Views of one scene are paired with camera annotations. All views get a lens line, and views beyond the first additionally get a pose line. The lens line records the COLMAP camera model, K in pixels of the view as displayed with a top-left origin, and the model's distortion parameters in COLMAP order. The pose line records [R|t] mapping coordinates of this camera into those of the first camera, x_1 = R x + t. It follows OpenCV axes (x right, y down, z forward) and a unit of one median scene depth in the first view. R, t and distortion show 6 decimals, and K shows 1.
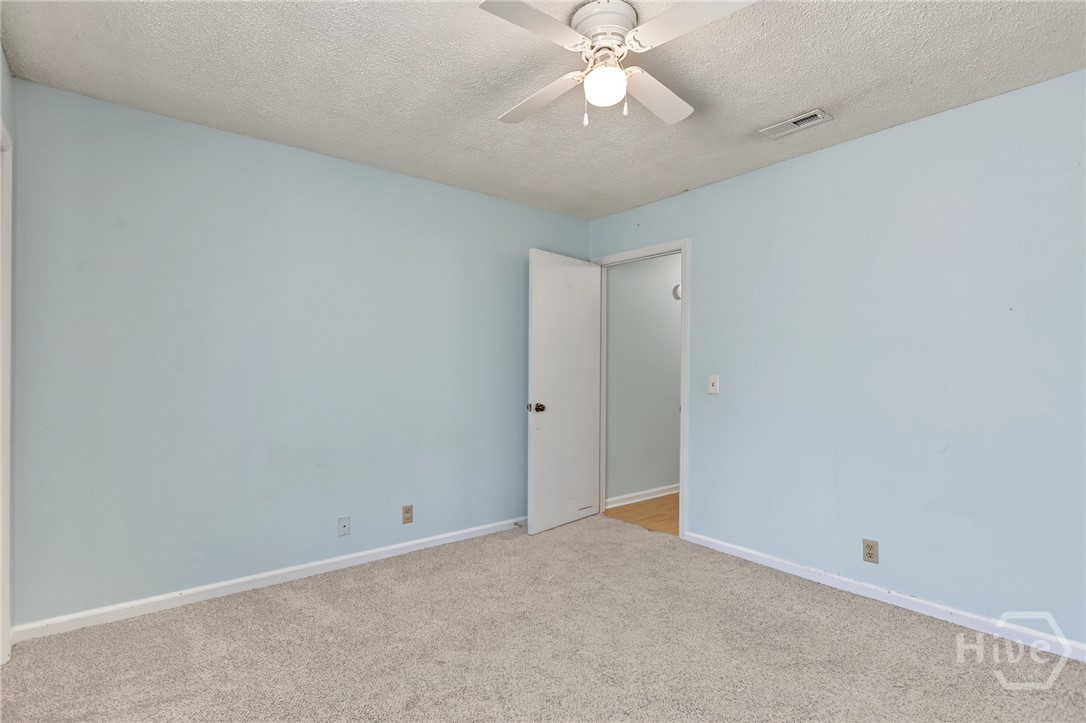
lens RADIAL K [[523.9, 0, 541.3], [0, 523.9, 364.9], [0, 0, 1]] dist [-0.001852, -0.000095]
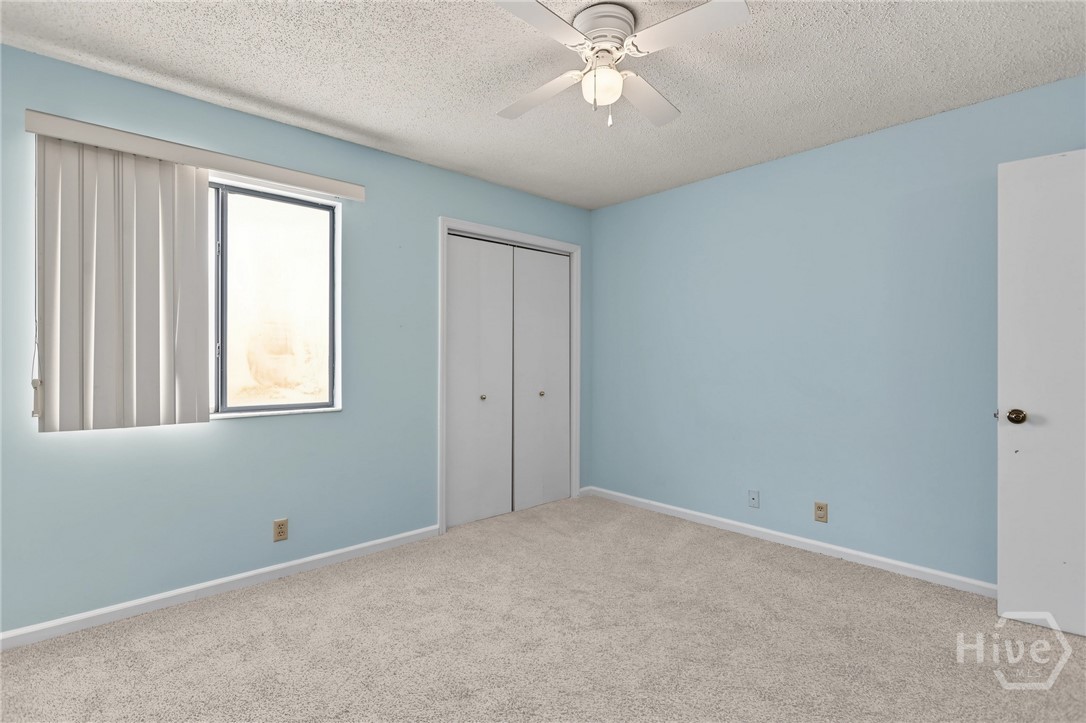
lens RADIAL K [[506.6, 0, 520.6], [0, 506.6, 359.5], [0, 0, 1]] dist [-0.001056, -0.000068]
pose [[0.048981, 0.002190, -0.998797, 0.715561], [0.015050, 0.999882, 0.002931, 0.004415], [0.998686, -0.015176, 0.048942, 0.499628]]
